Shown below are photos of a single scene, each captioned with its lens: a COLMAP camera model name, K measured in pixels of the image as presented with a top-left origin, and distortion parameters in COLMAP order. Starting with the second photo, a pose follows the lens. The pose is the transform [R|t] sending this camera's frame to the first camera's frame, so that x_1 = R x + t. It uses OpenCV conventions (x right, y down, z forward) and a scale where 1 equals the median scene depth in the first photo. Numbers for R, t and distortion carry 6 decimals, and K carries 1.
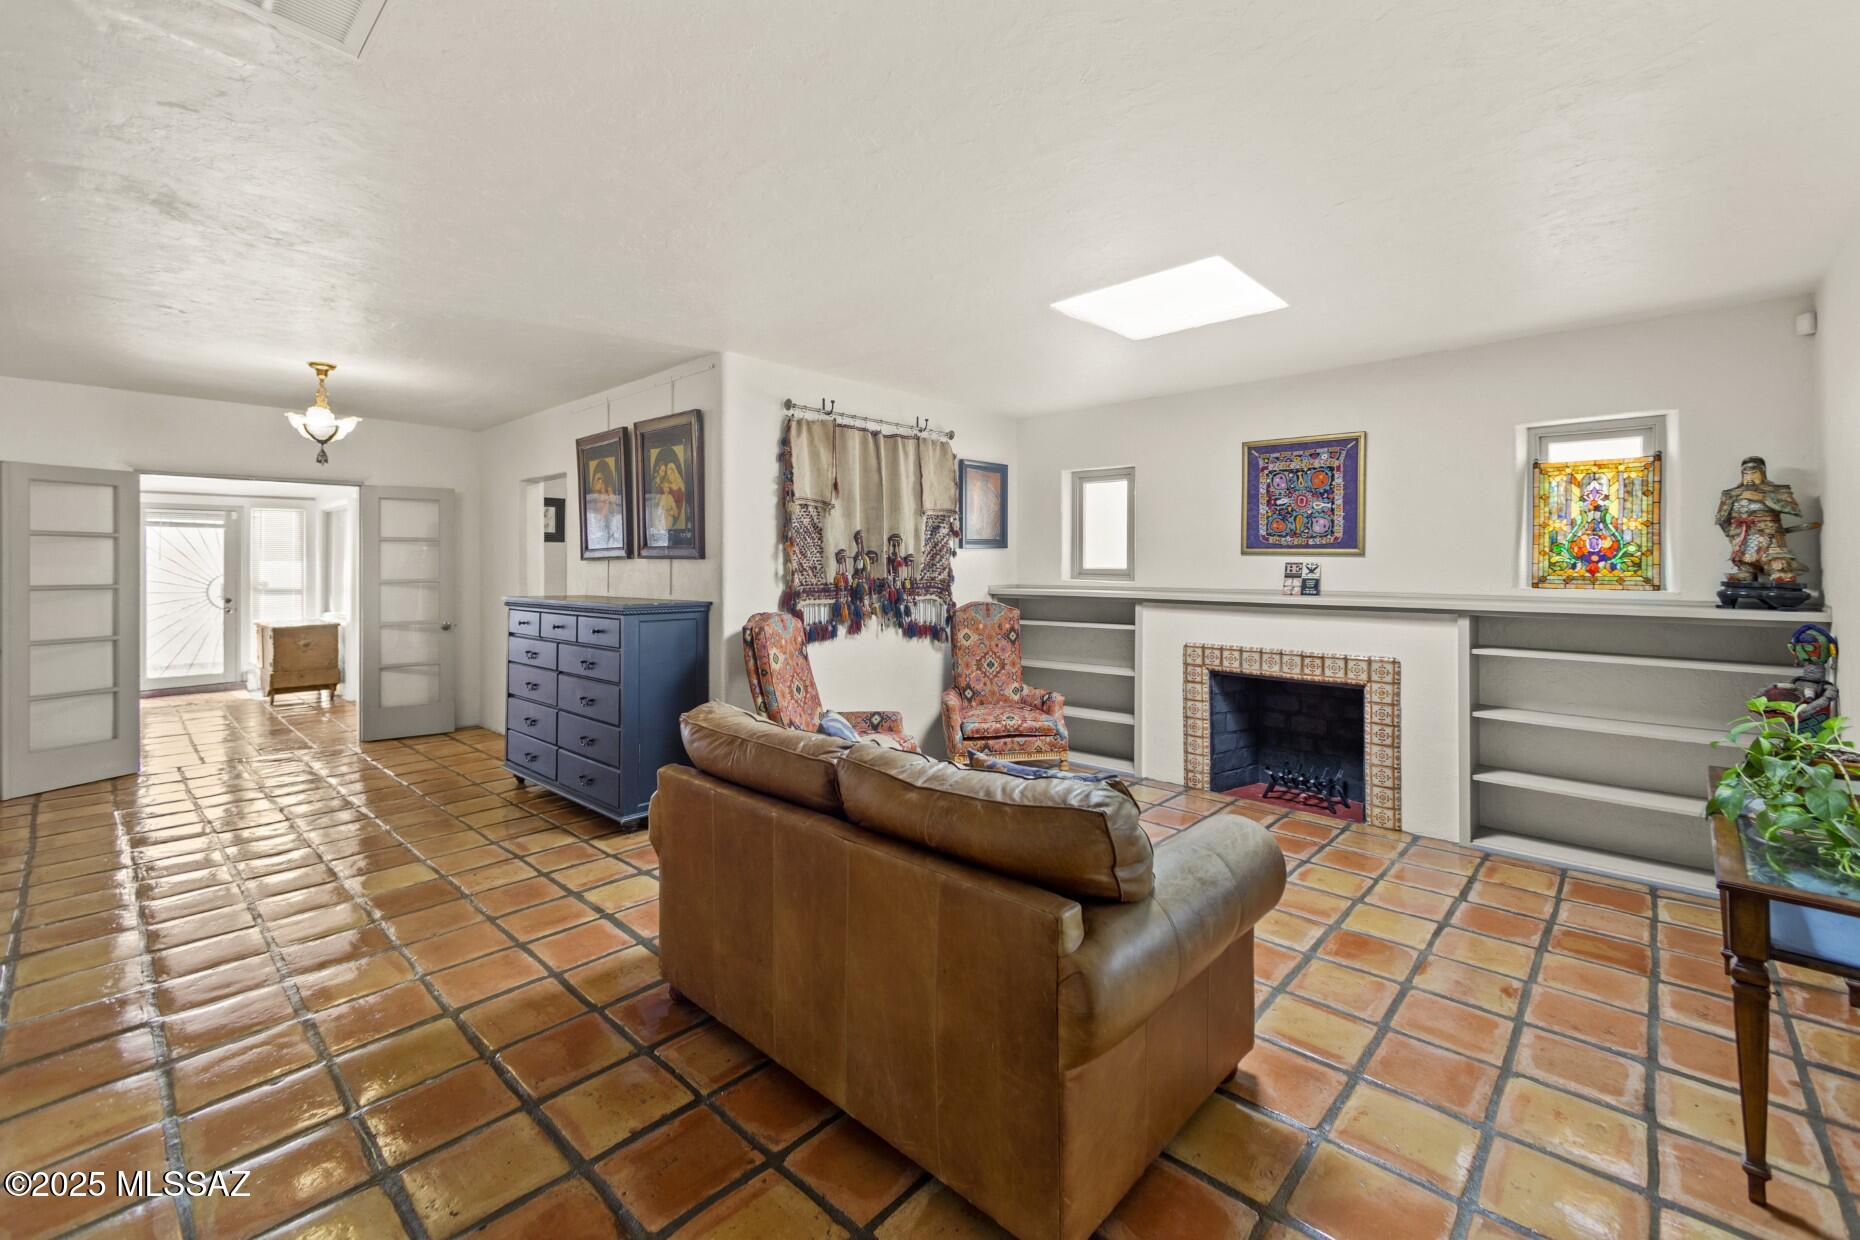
lens RADIAL K [[781.6, 0, 994.7], [0, 781.6, 565.4], [0, 0, 1]] dist [0.004213, 0.000014]
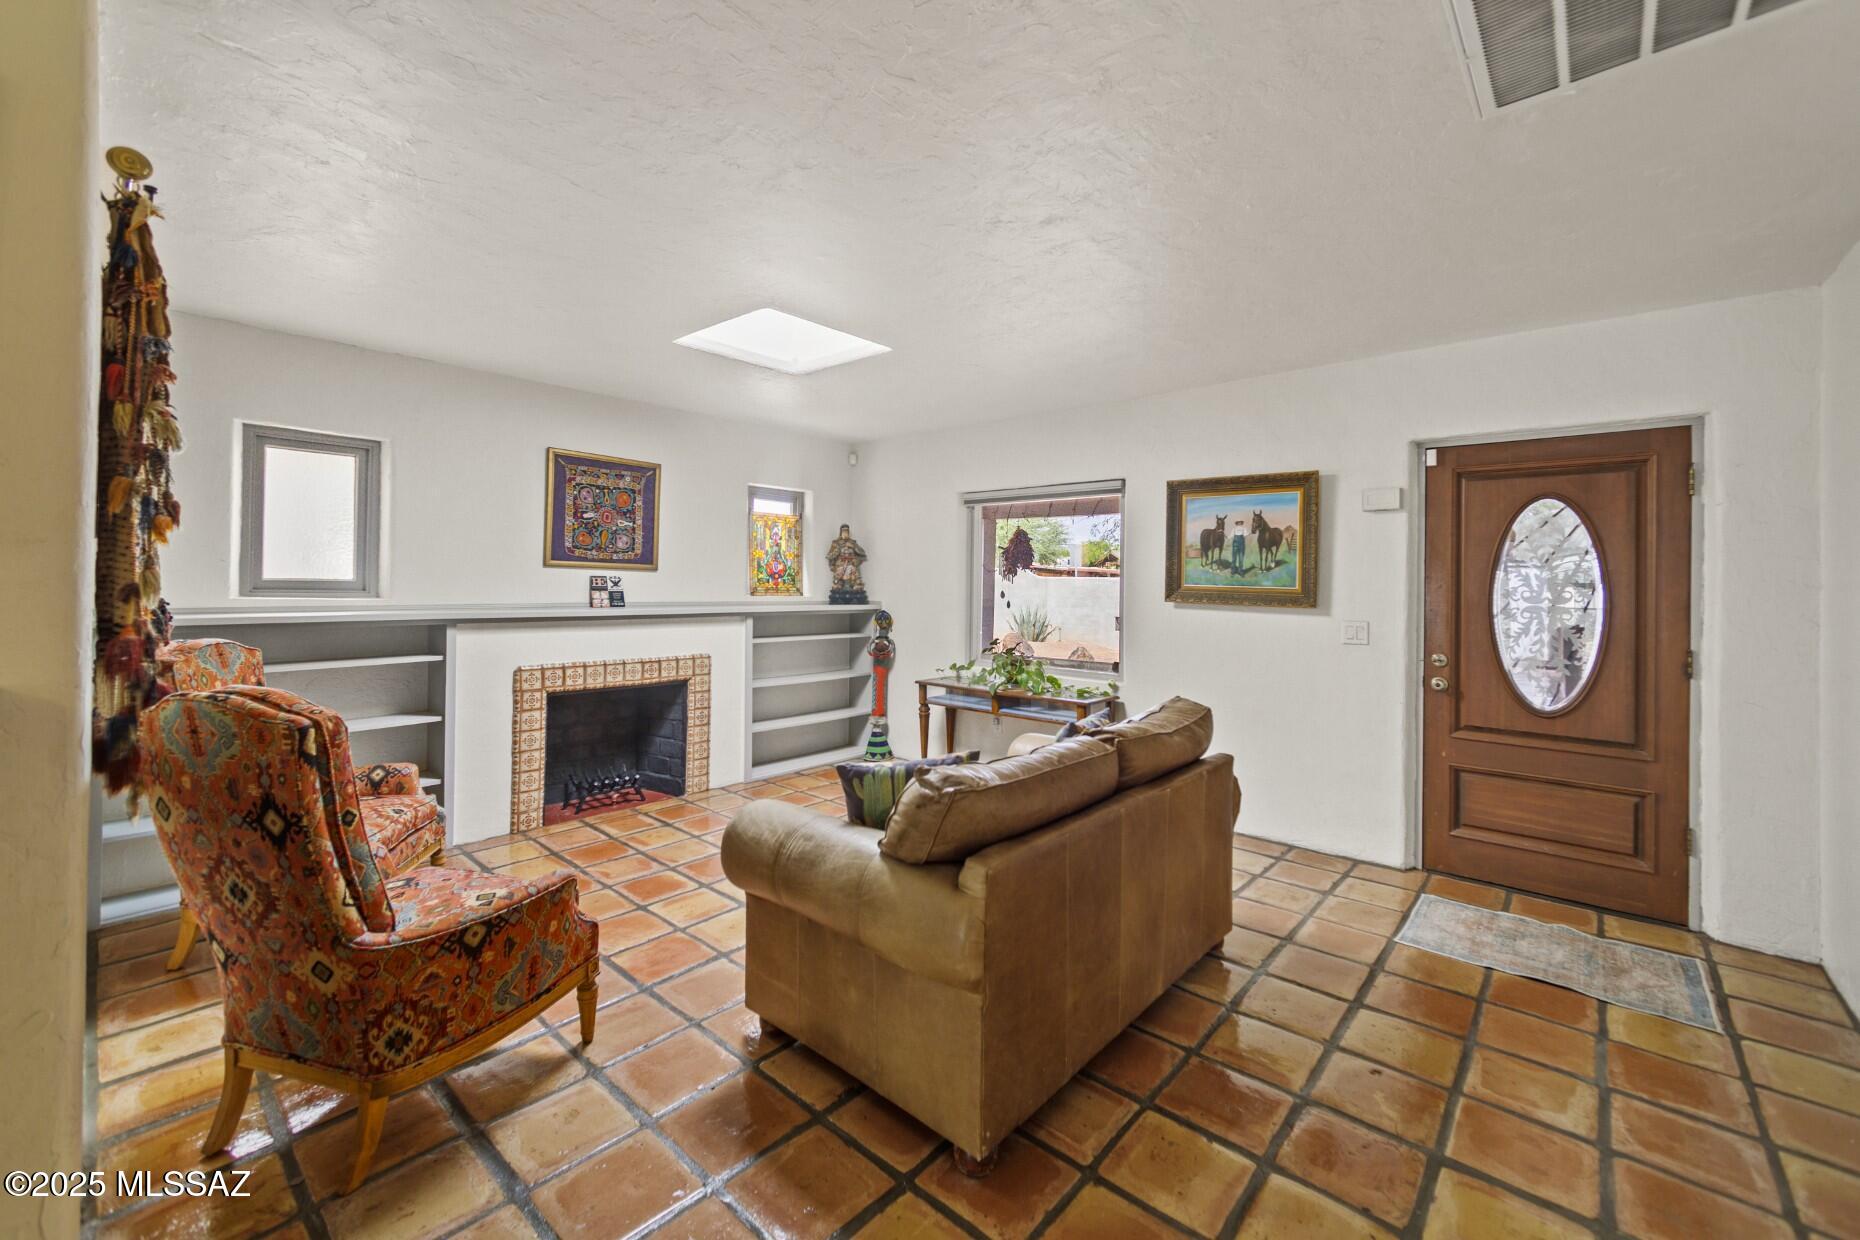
lens RADIAL K [[723.2, 0, 933.3], [0, 723.2, 576.8], [0, 0, 1]] dist [0.004508, -0.001965]
pose [[0.027741, 0.008544, 0.999579, -0.599973], [-0.009874, 0.999917, -0.008273, 0.001247], [-0.999566, -0.009641, 0.027823, 0.567634]]
